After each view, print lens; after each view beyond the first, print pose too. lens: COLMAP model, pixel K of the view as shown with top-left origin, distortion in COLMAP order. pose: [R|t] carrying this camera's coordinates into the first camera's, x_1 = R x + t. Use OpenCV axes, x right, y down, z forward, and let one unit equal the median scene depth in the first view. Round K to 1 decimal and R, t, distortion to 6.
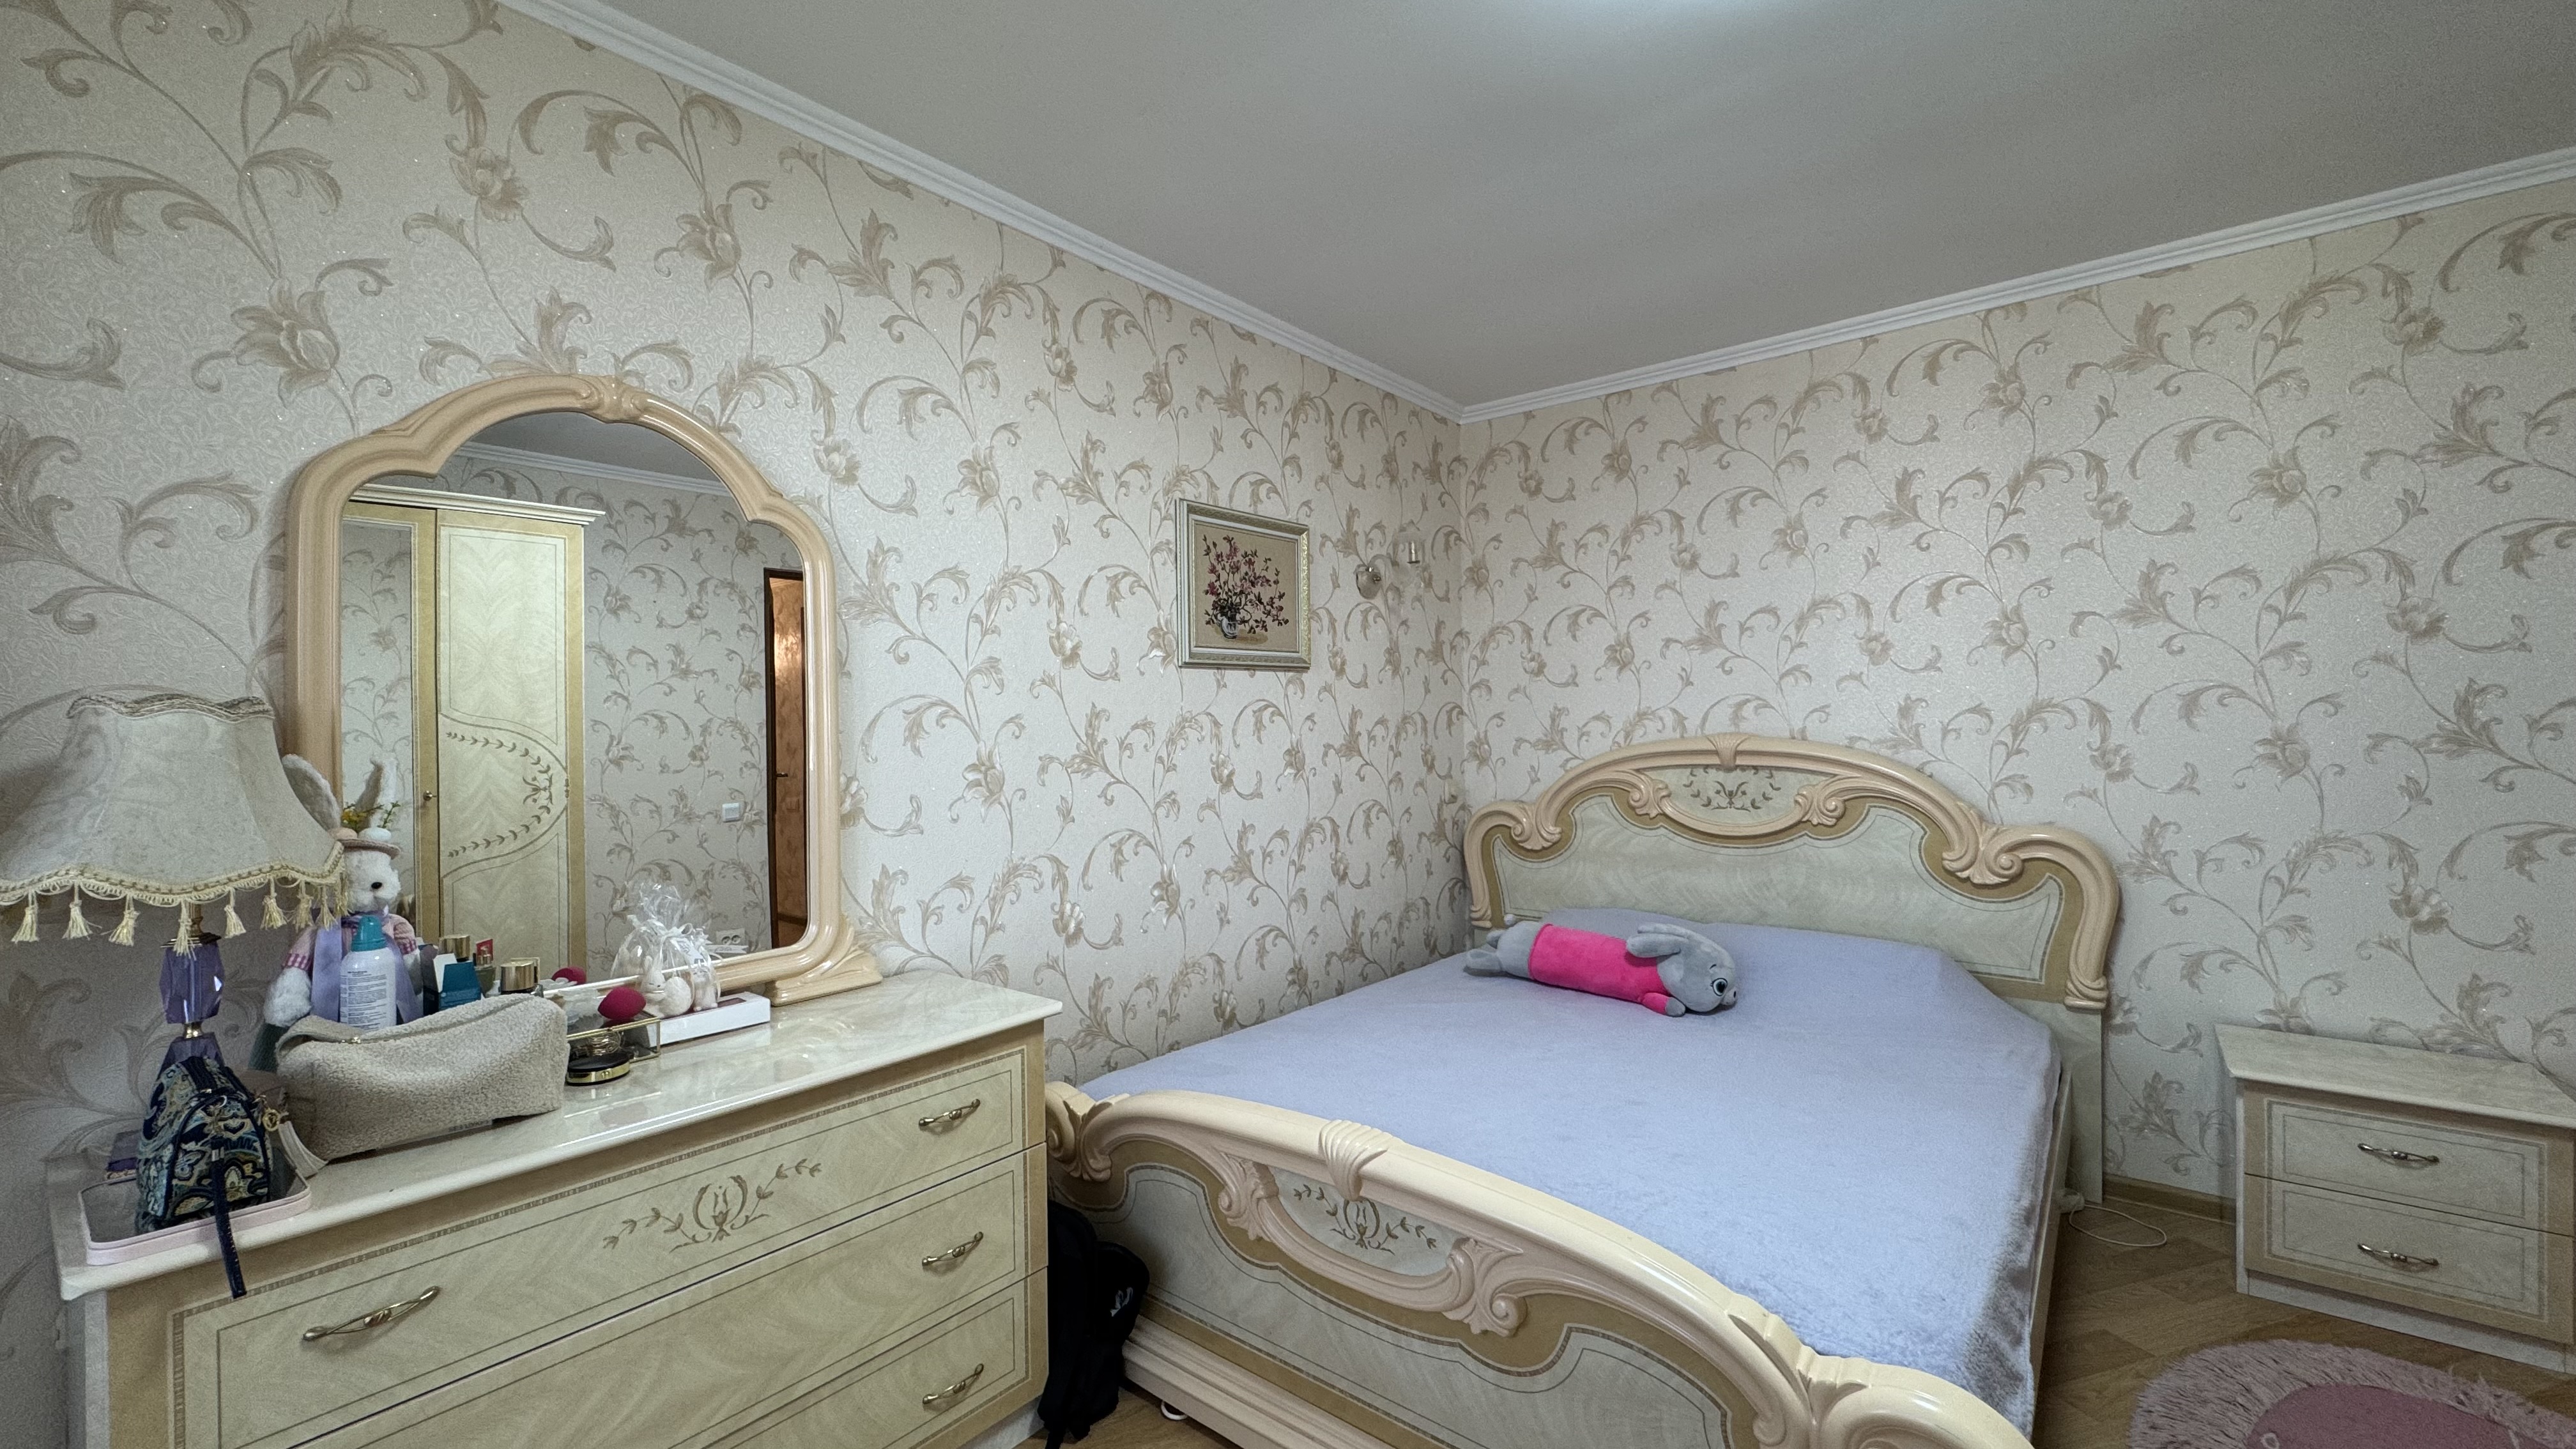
lens RADIAL K [[1026.6, 0, 1292.5], [0, 1026.6, 720.1], [0, 0, 1]] dist [-0.003730, 0.000837]
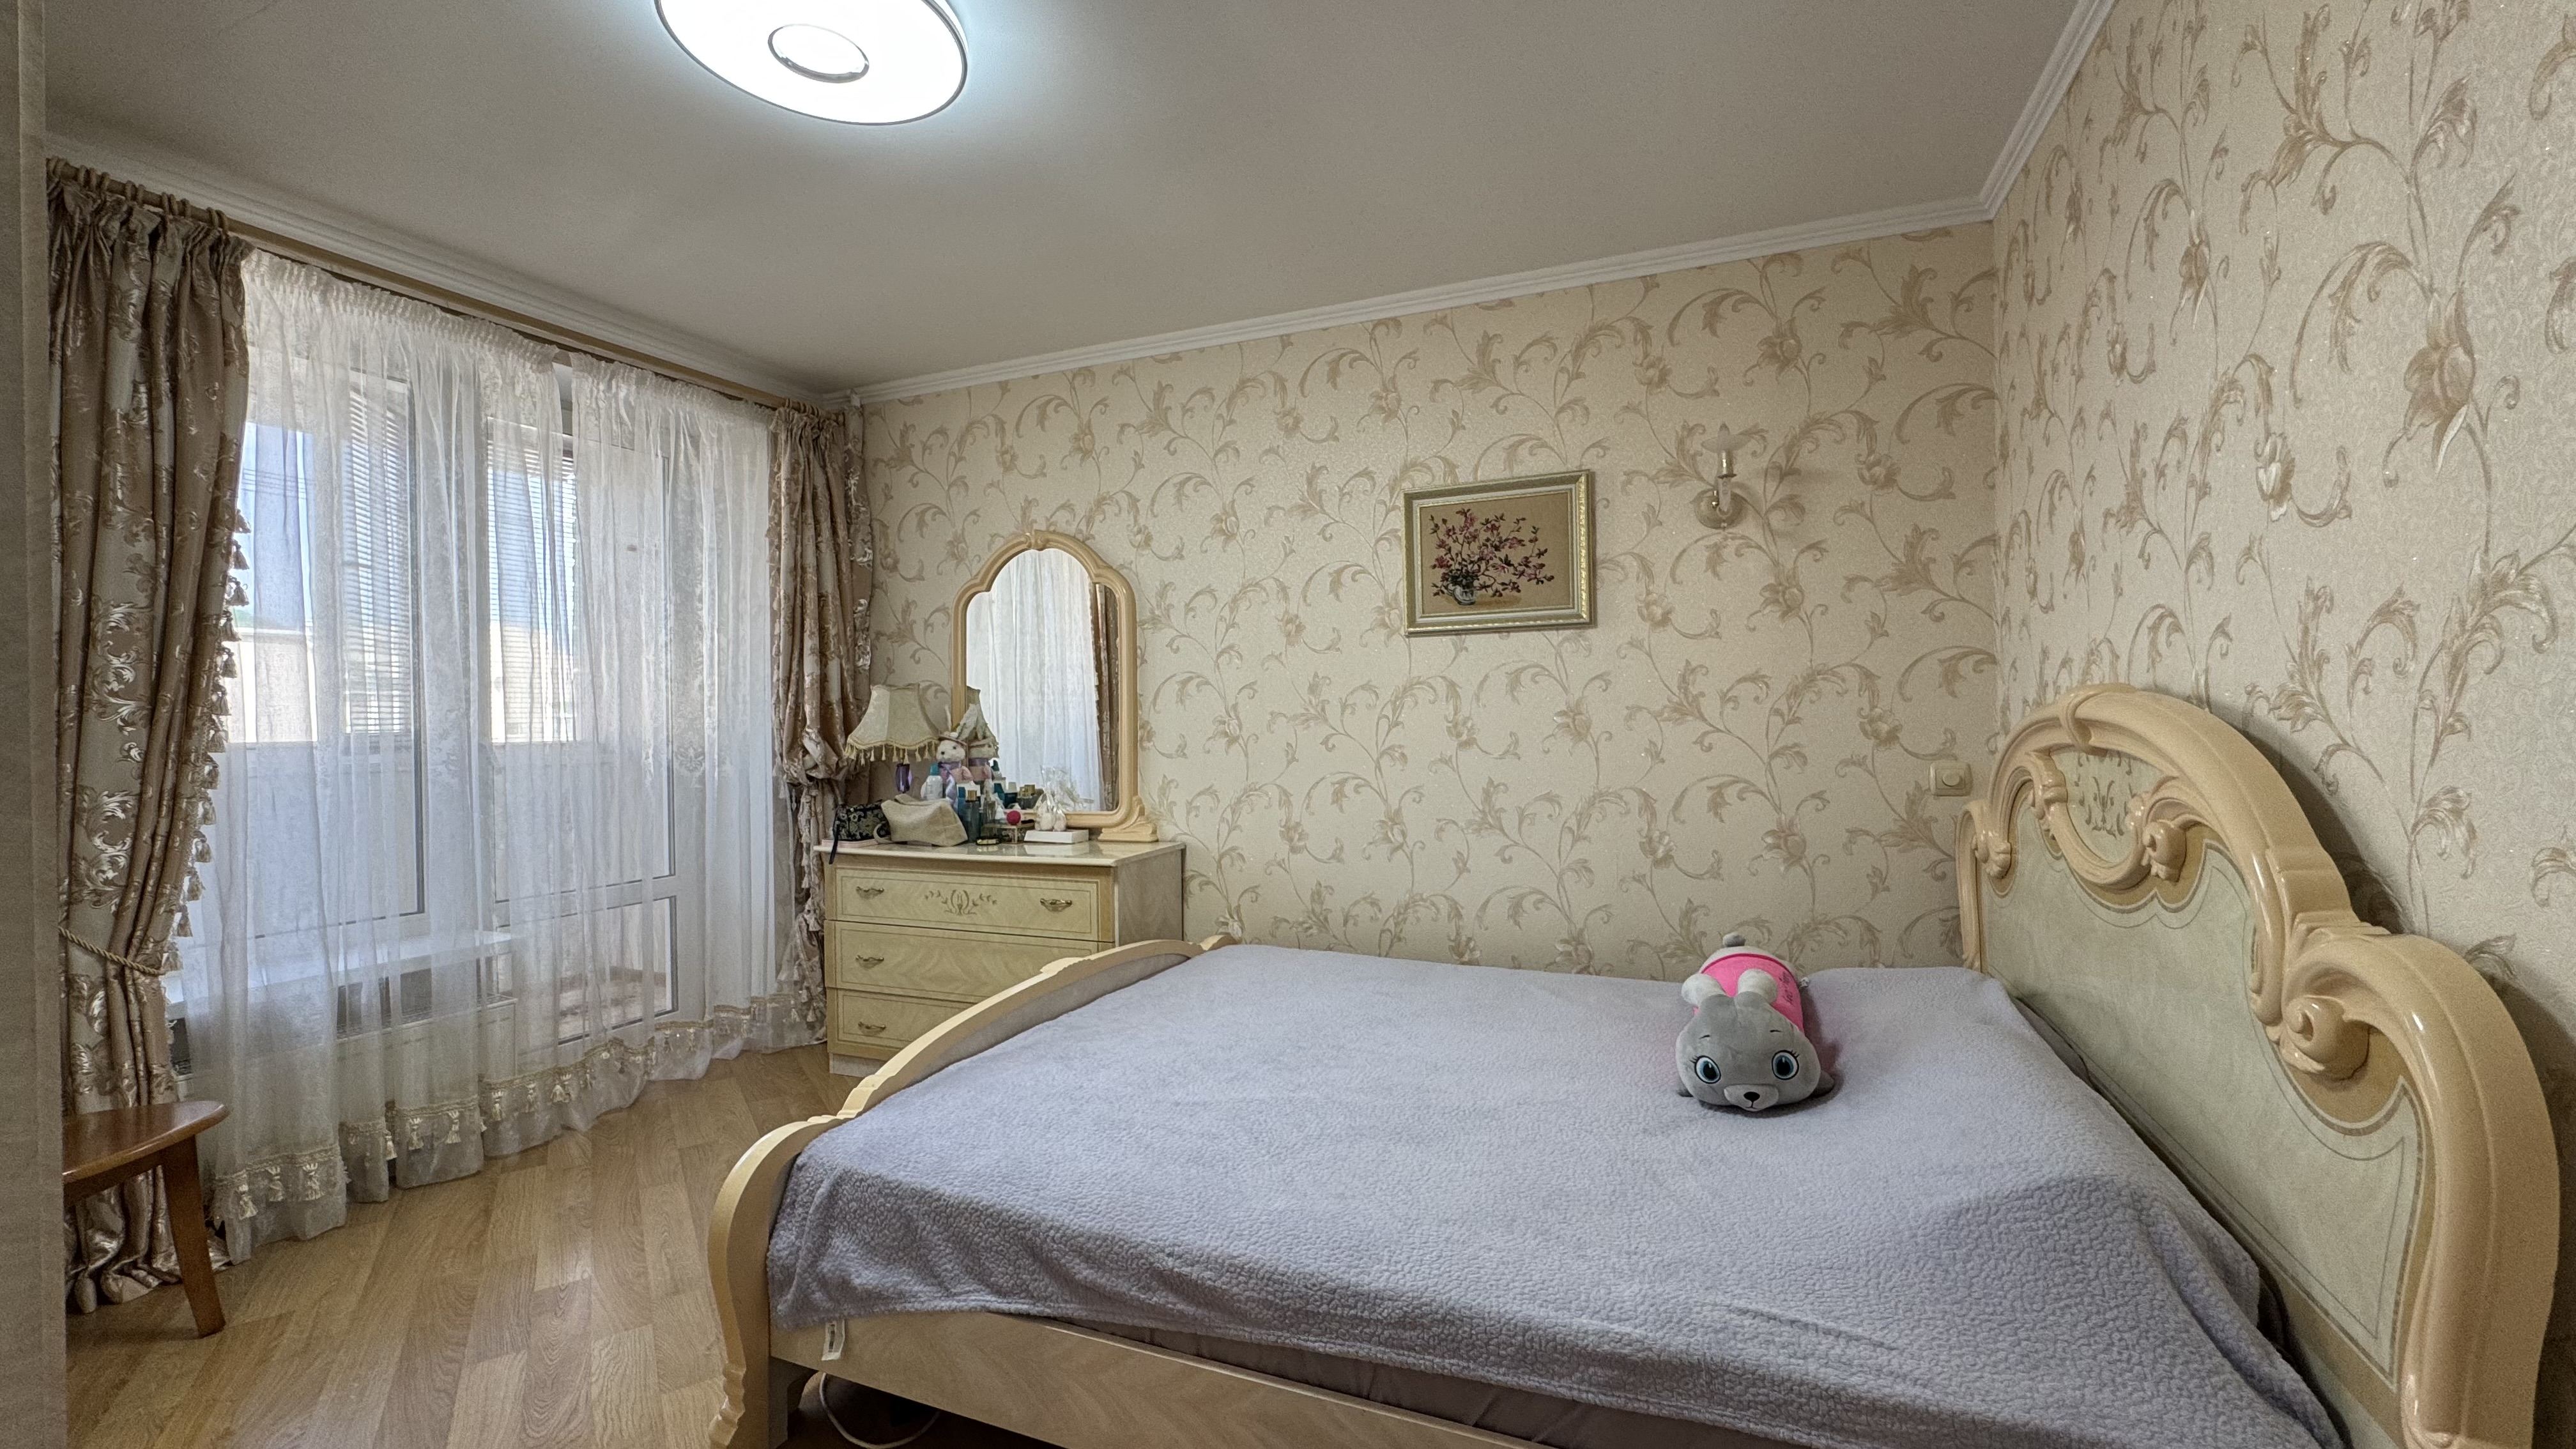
lens RADIAL K [[1026.6, 0, 1302.2], [0, 1026.6, 722.8], [0, 0, 1]] dist [-0.003730, 0.000837]
pose [[0.289512, 0.012630, -0.957091, 0.874180], [0.010480, 0.999811, 0.016364, 0.022291], [0.957117, -0.014768, 0.289325, 0.507769]]
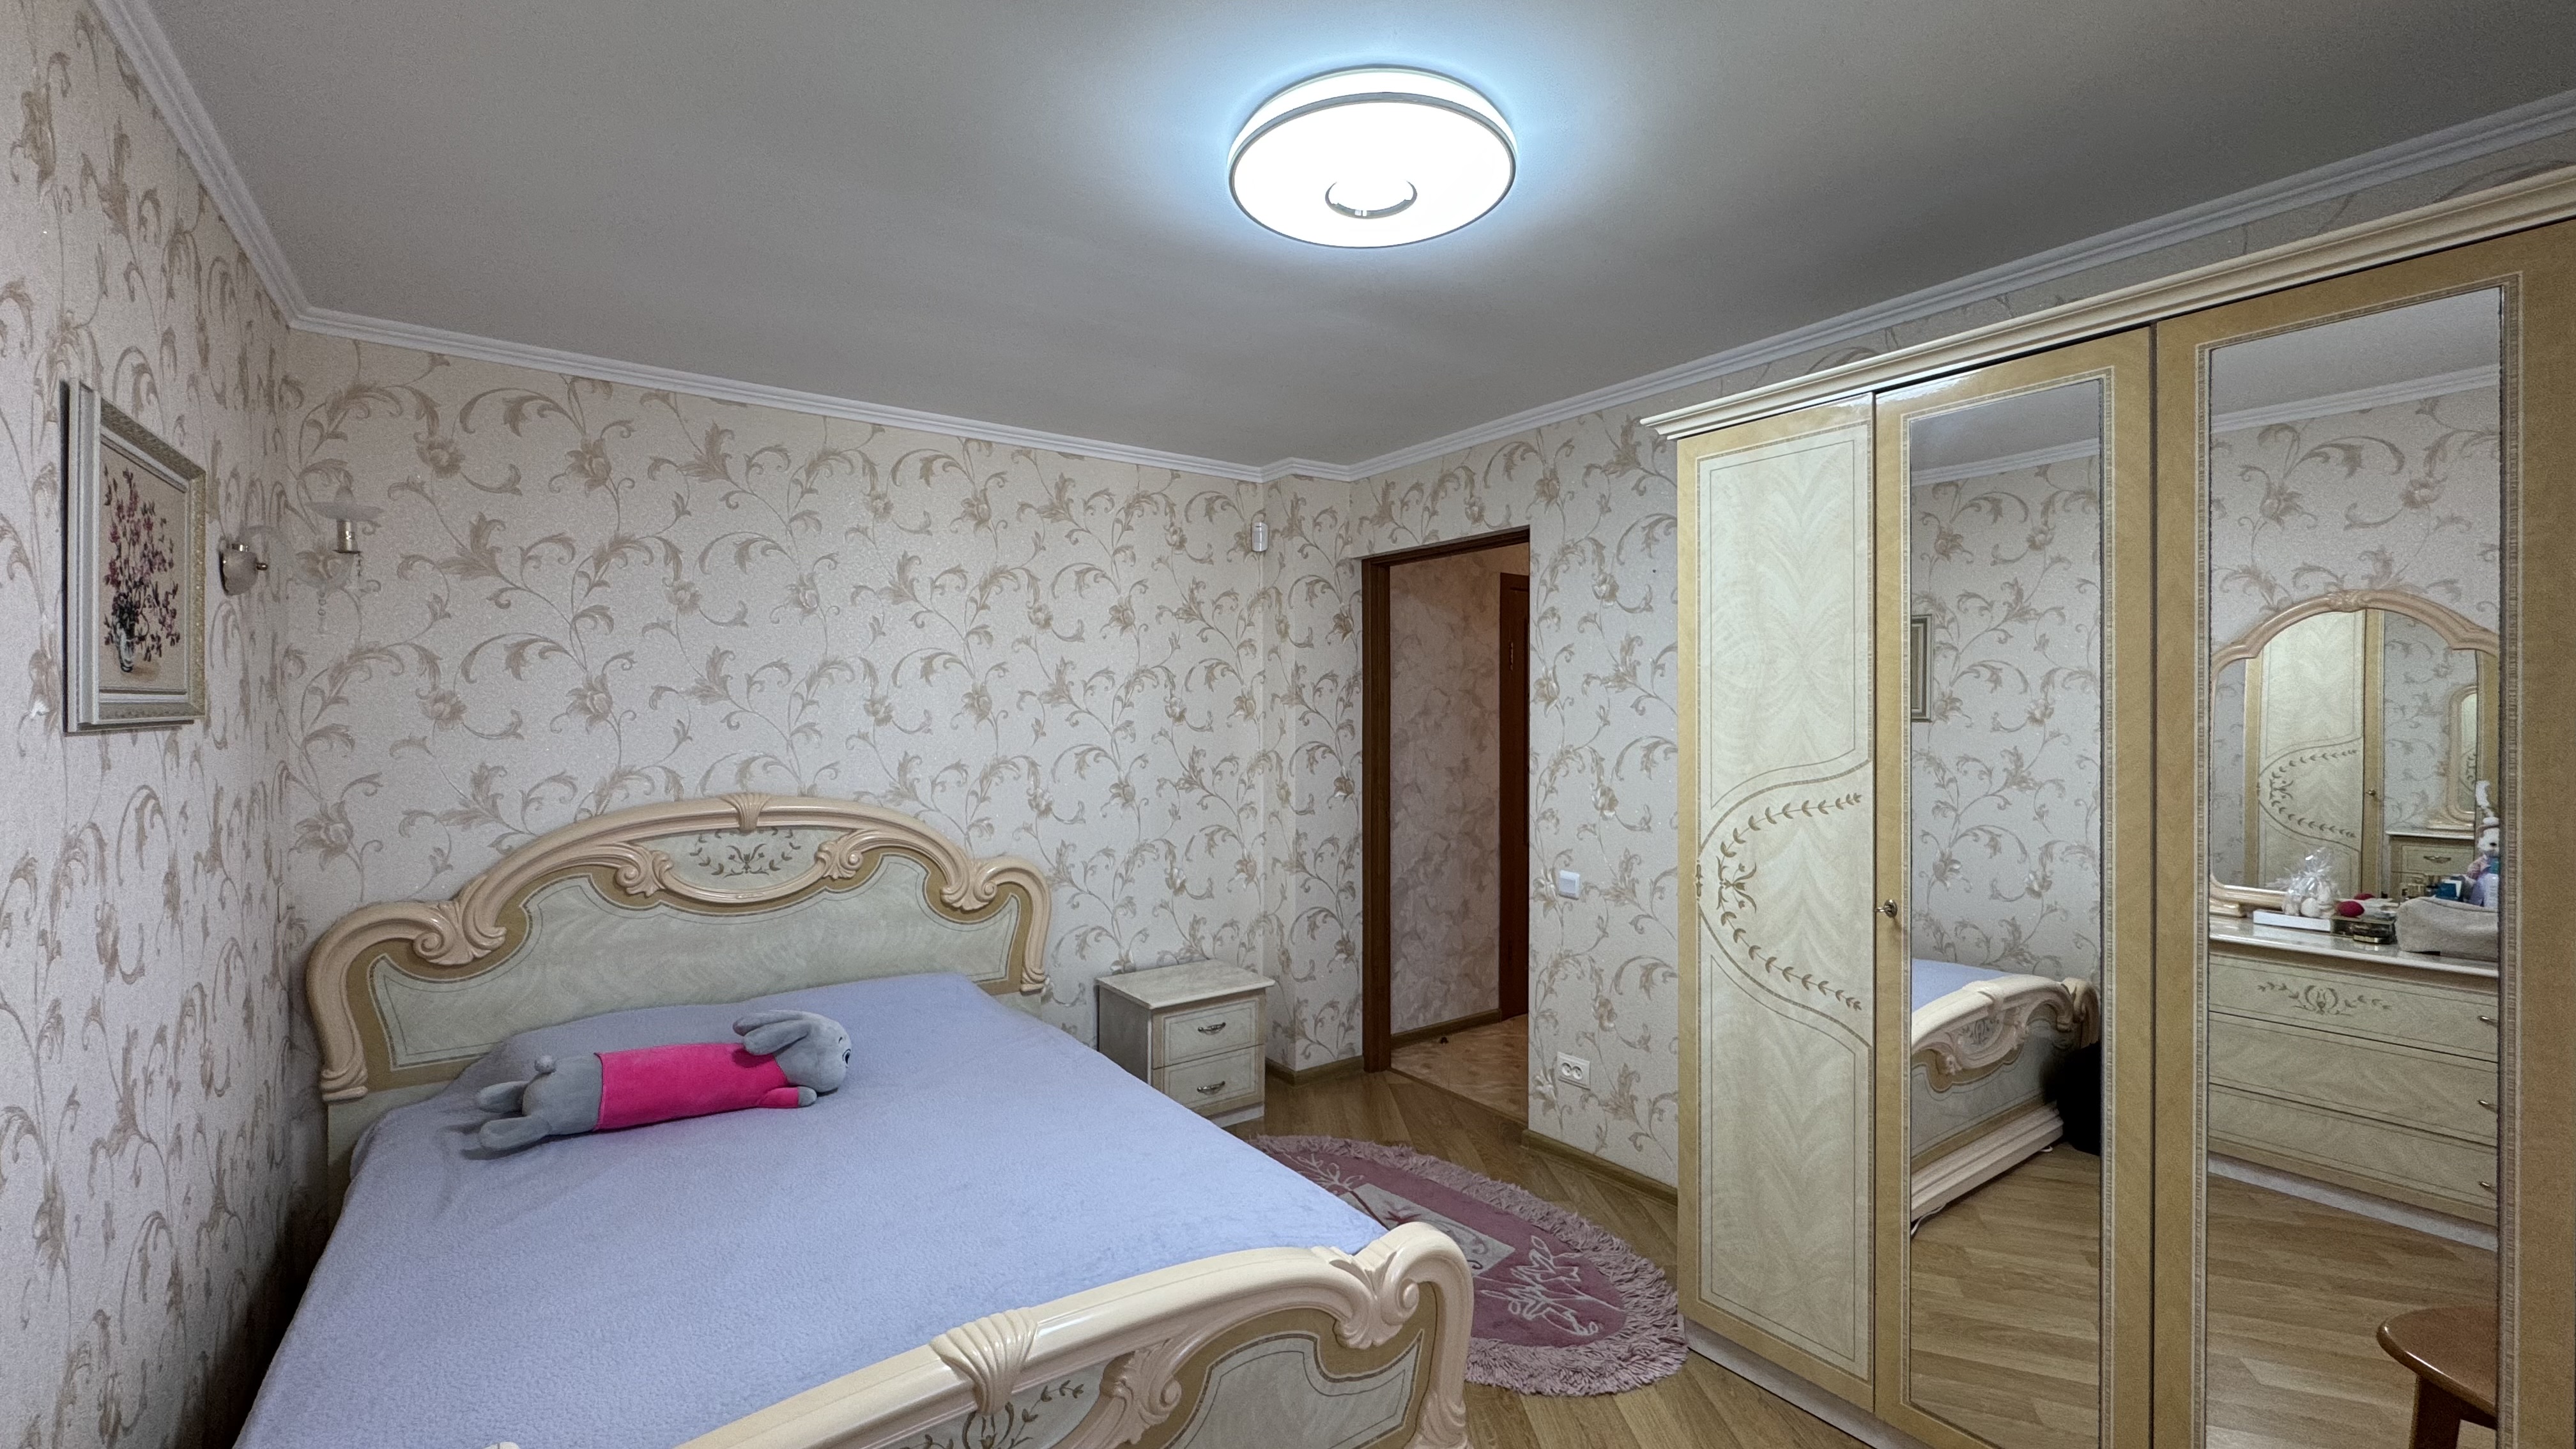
lens RADIAL K [[1026.6, 0, 1289.3], [0, 1026.6, 723.4], [0, 0, 1]] dist [-0.003730, 0.000837]
pose [[0.254420, 0.008405, 0.967057, -0.387458], [-0.006524, 0.999954, -0.006975, -0.052356], [-0.967072, -0.004535, 0.254463, 0.304863]]
